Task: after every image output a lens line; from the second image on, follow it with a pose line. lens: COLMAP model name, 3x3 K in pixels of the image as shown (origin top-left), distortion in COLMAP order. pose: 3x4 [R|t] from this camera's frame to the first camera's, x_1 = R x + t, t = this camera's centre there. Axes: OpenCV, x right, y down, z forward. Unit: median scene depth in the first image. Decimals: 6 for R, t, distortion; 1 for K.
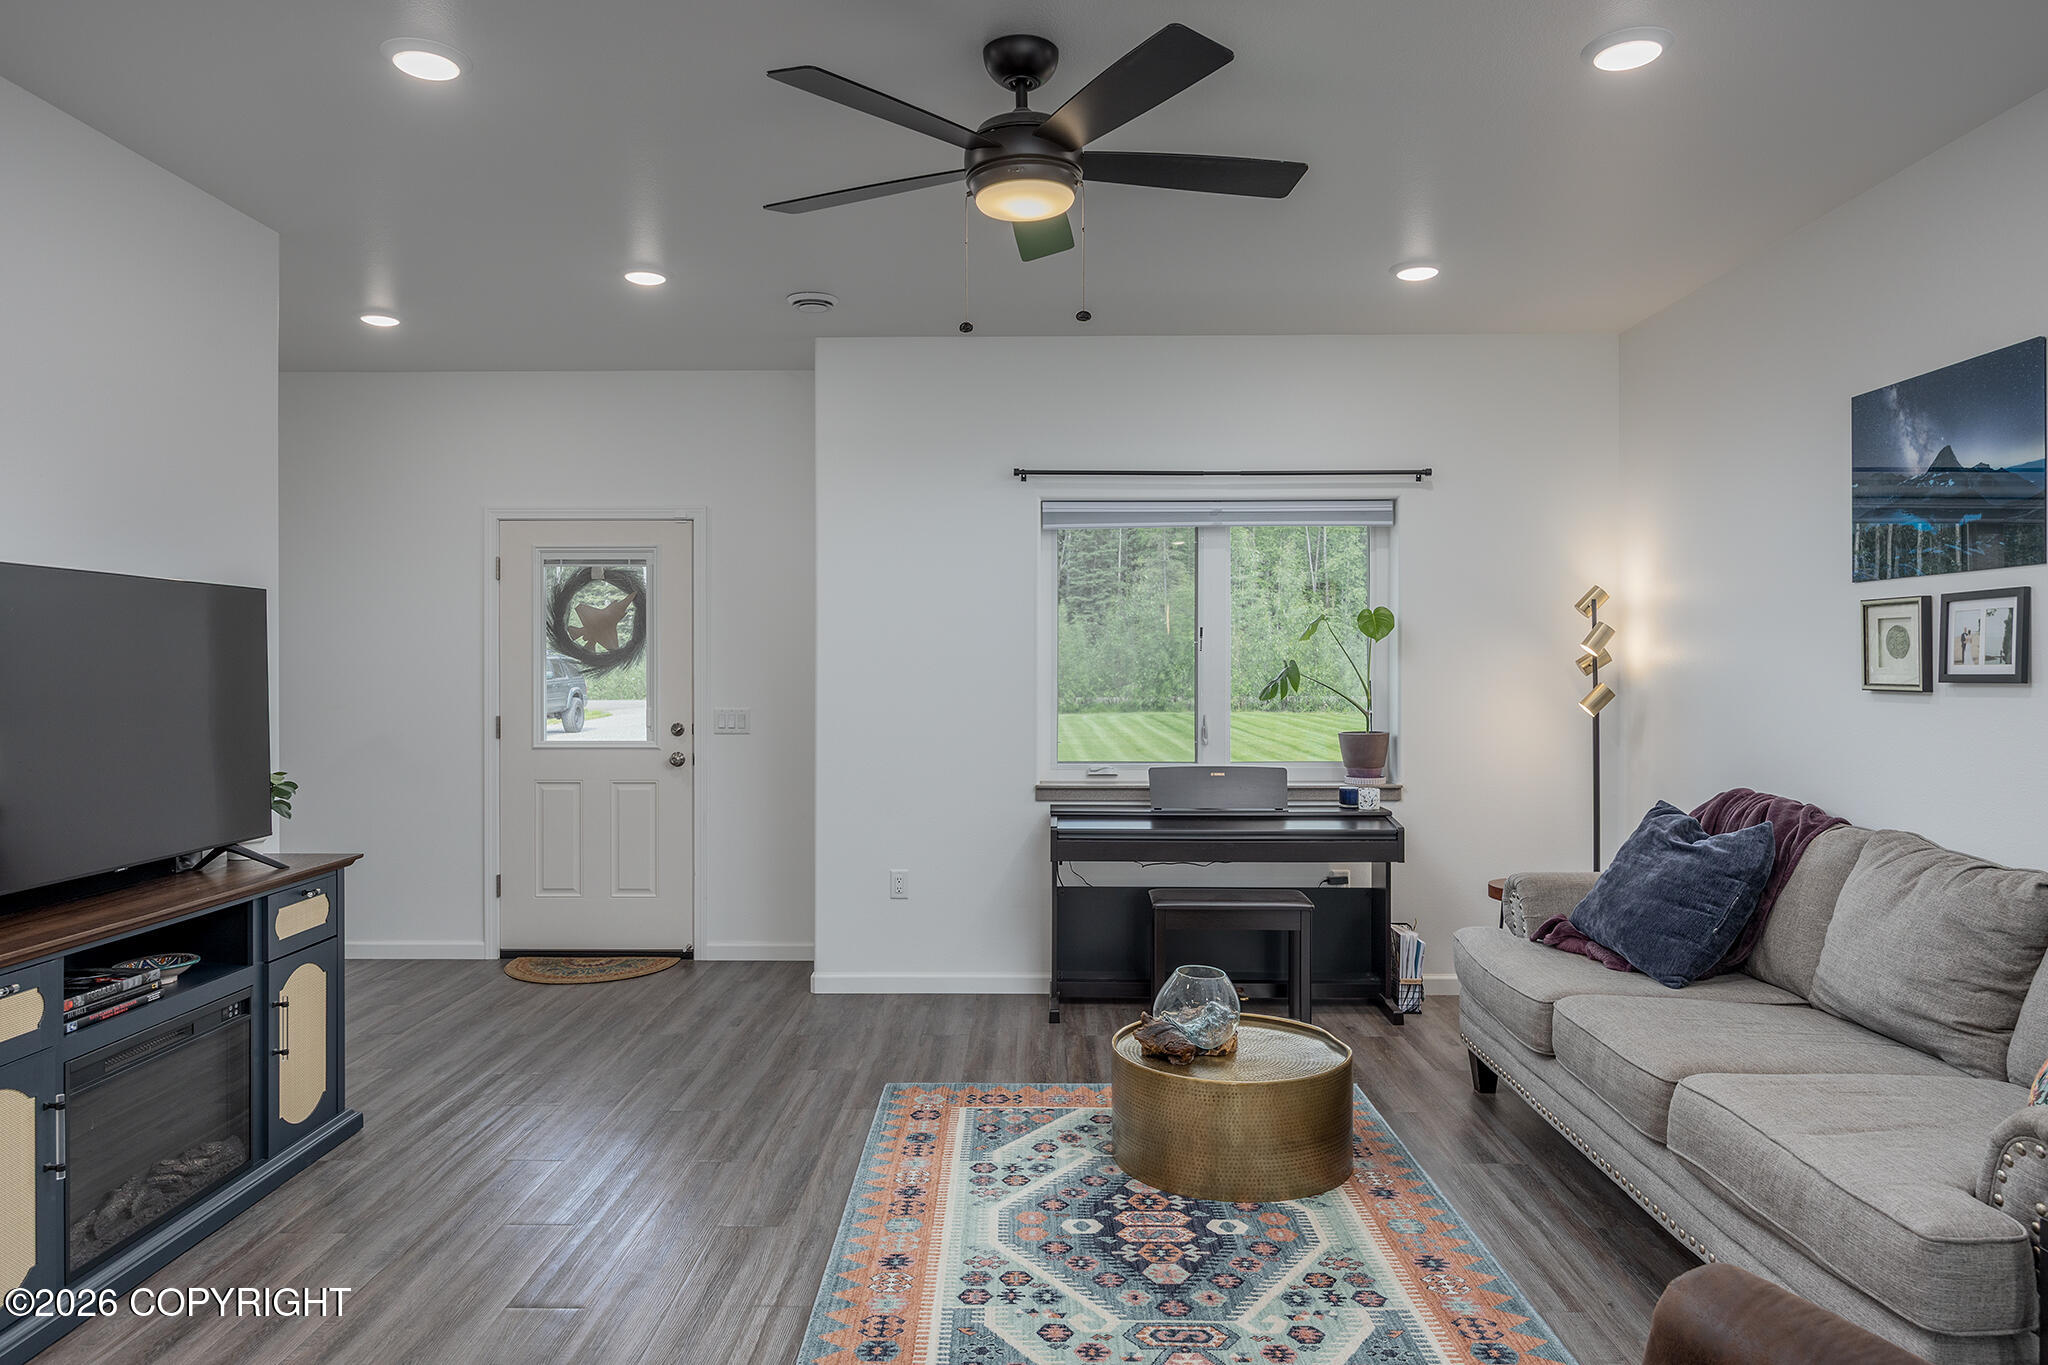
lens RADIAL K [[1286.7, 0, 1014.1], [0, 1286.7, 671.9], [0, 0, 1]] dist [-0.003233, -0.002406]
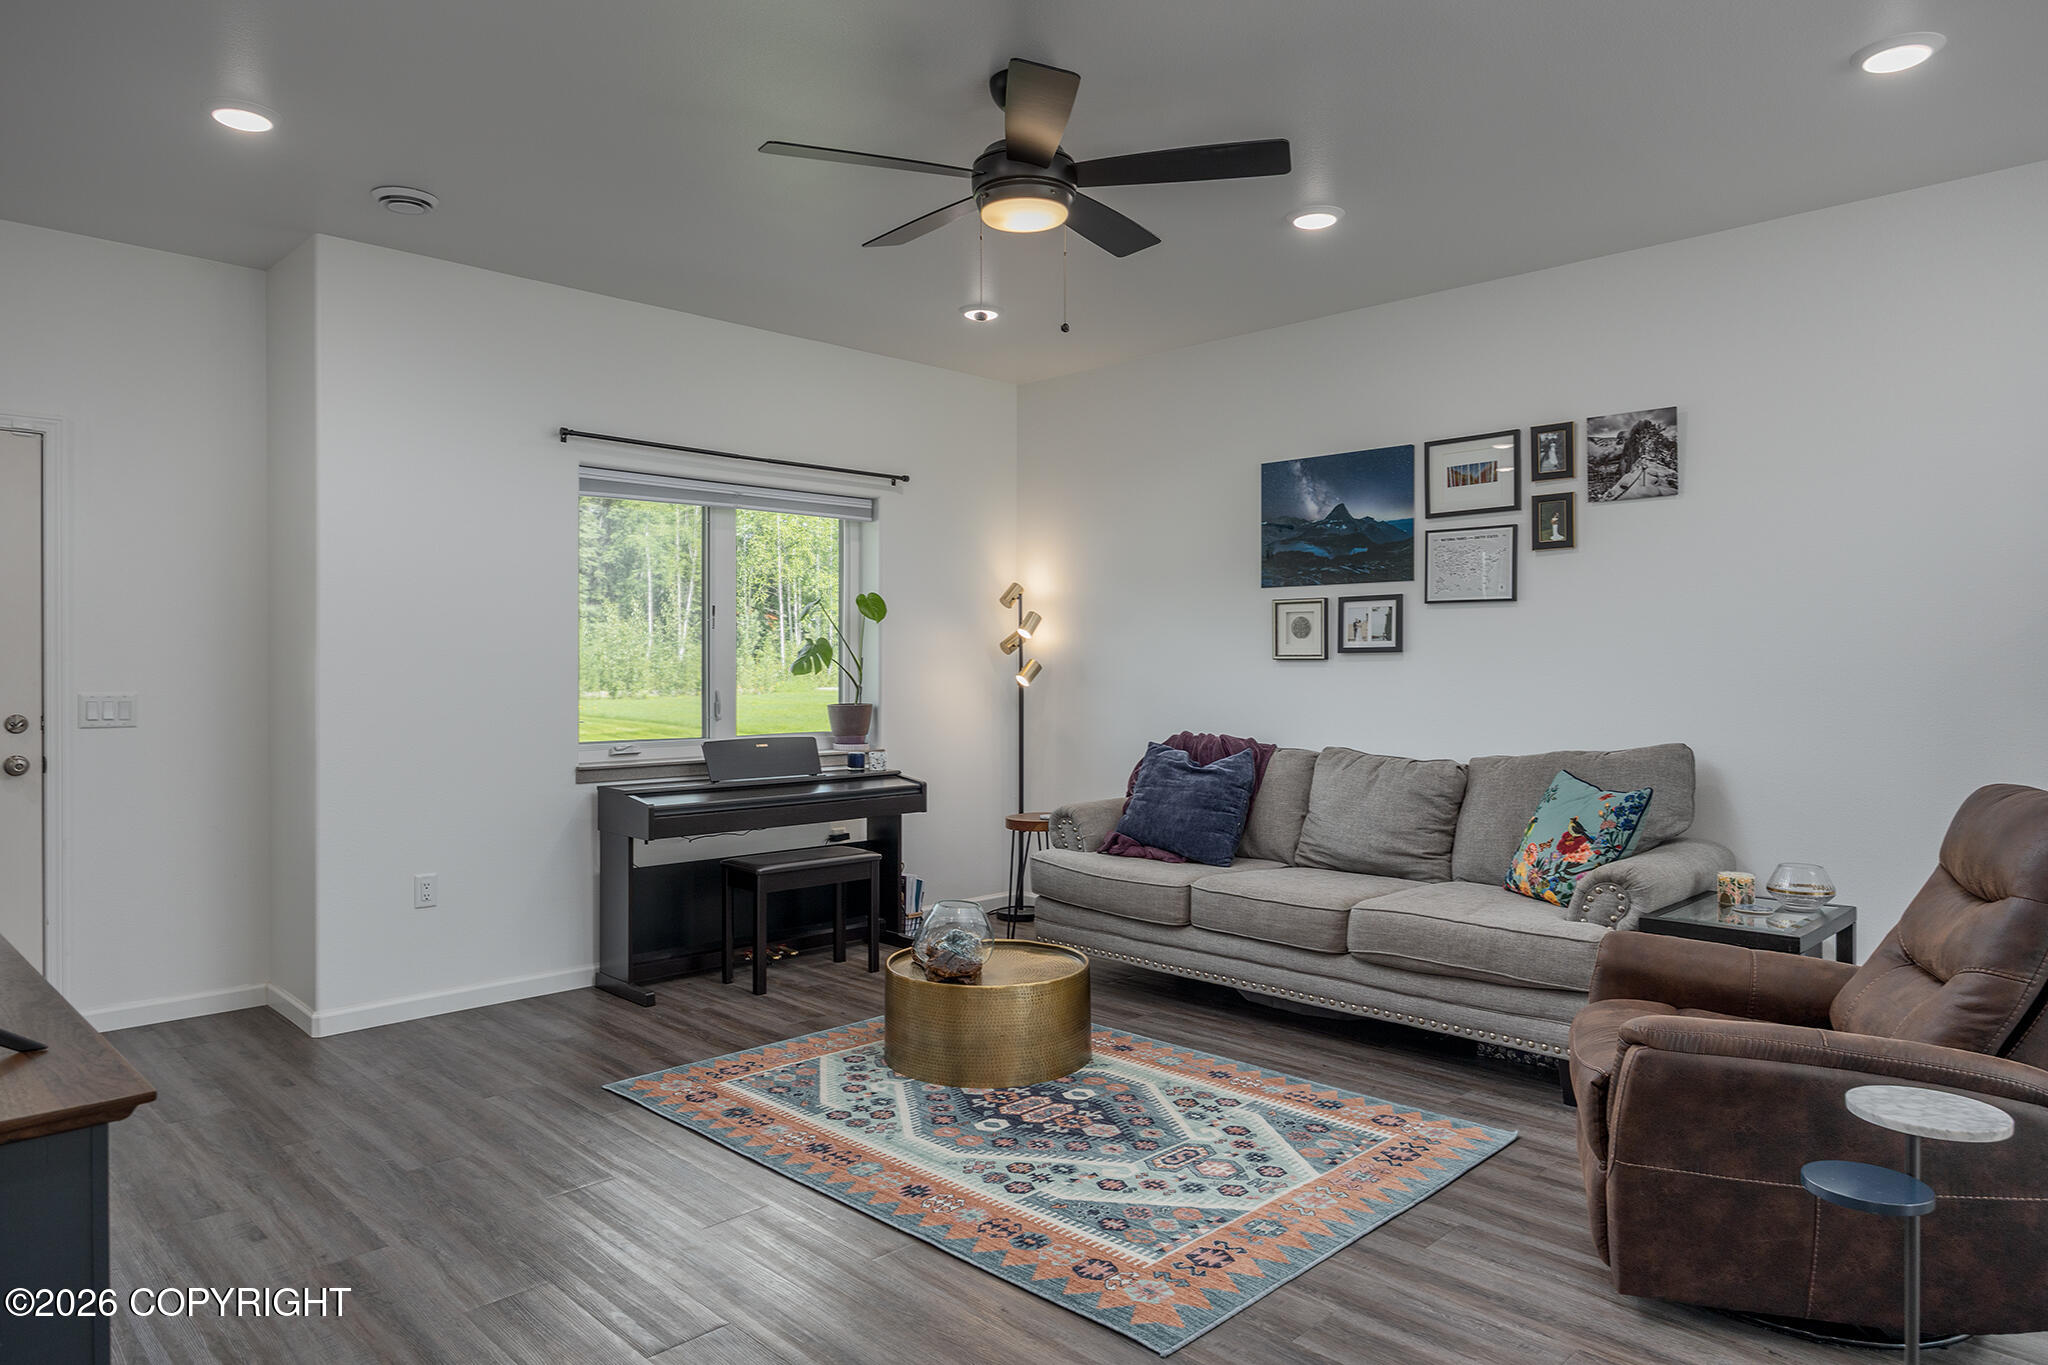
lens RADIAL K [[1286.7, 0, 1021.1], [0, 1286.7, 673.3], [0, 0, 1]] dist [-0.003233, -0.002406]
pose [[0.693338, -0.003218, 0.720606, -0.642251], [0.002169, 0.999995, 0.002379, 0.026661], [-0.720610, -0.000086, 0.693341, 0.169792]]
